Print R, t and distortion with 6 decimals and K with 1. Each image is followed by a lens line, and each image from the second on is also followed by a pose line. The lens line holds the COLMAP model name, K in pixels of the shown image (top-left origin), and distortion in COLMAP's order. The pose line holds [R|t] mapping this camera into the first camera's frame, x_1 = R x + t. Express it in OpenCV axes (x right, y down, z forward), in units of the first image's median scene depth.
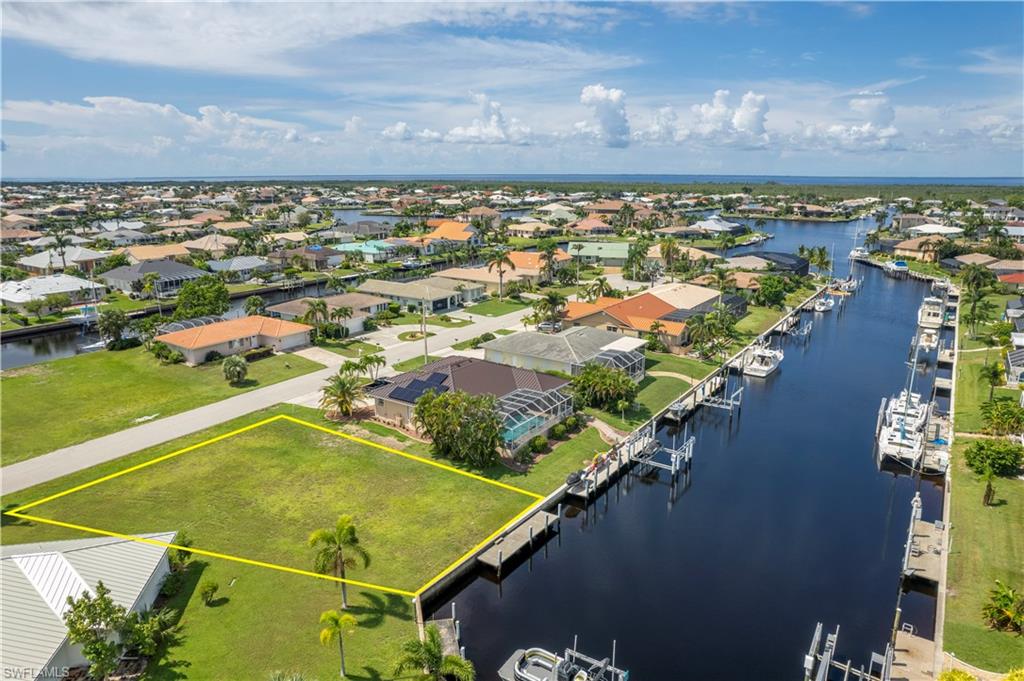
lens RADIAL K [[660.0, 0, 509.4], [0, 660.0, 338.7], [0, 0, 1]] dist [-0.076540, 0.066199]
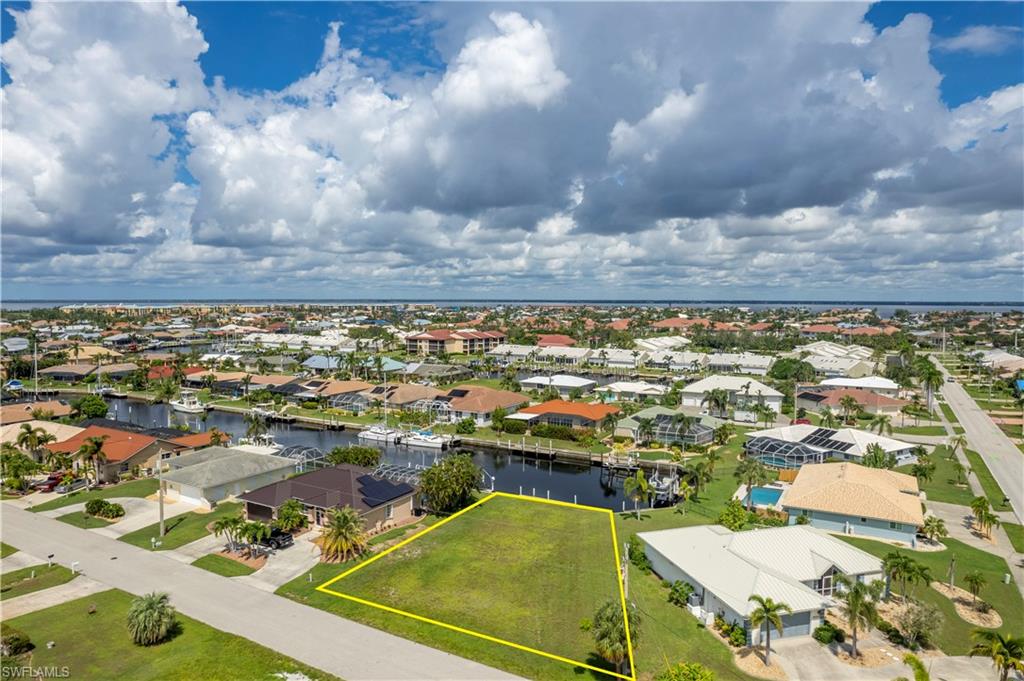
lens RADIAL K [[660.0, 0, 509.4], [0, 660.0, 338.7], [0, 0, 1]] dist [-0.076540, 0.066199]
pose [[-0.078833, -0.060315, 0.995062, -1.122787], [0.240102, 0.967635, 0.077674, -0.183167], [-0.967541, 0.245040, -0.061800, 0.727616]]
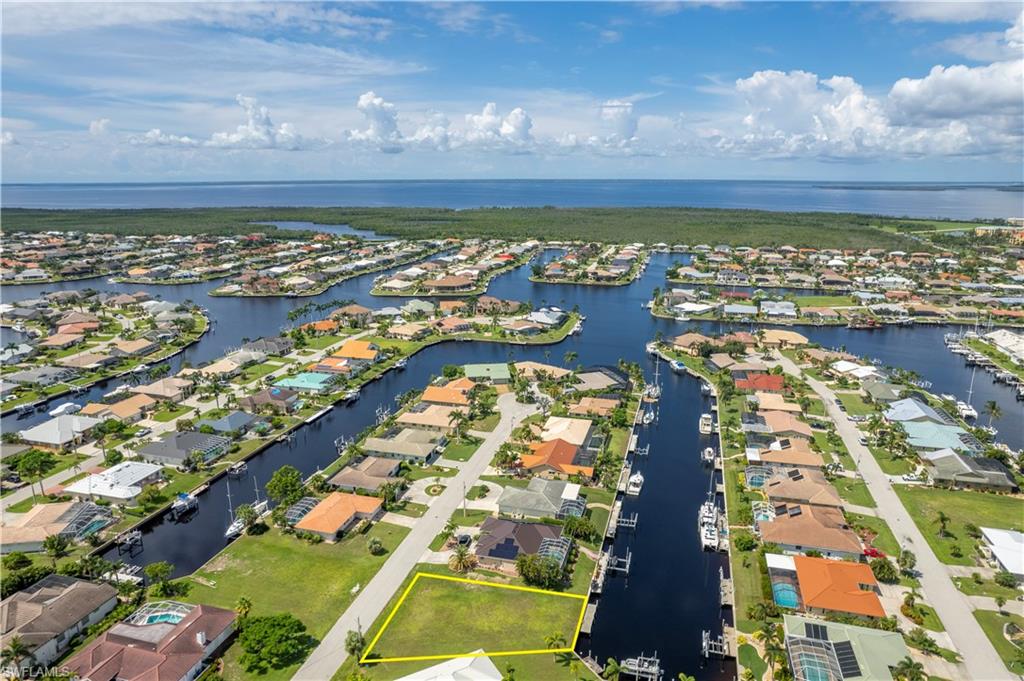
lens RADIAL K [[660.0, 0, 509.4], [0, 660.0, 338.7], [0, 0, 1]] dist [-0.076540, 0.066199]
pose [[0.946297, -0.078281, 0.313677, -0.643430], [0.079899, 0.996773, 0.007716, -0.536053], [-0.313269, 0.017761, 0.949498, -0.859356]]
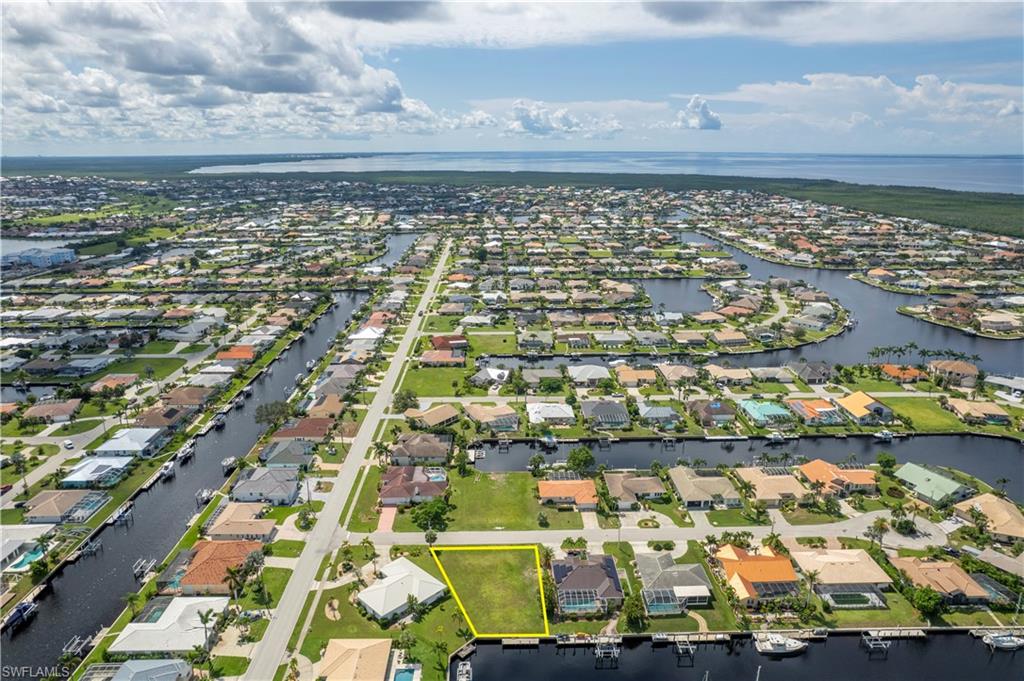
lens RADIAL K [[660.0, 0, 509.4], [0, 660.0, 338.7], [0, 0, 1]] dist [-0.076540, 0.066199]
pose [[0.583606, 0.225528, -0.780090, 1.347911], [-0.197329, 0.971251, 0.133166, -0.966758], [0.787696, 0.076218, 0.611331, -0.661471]]
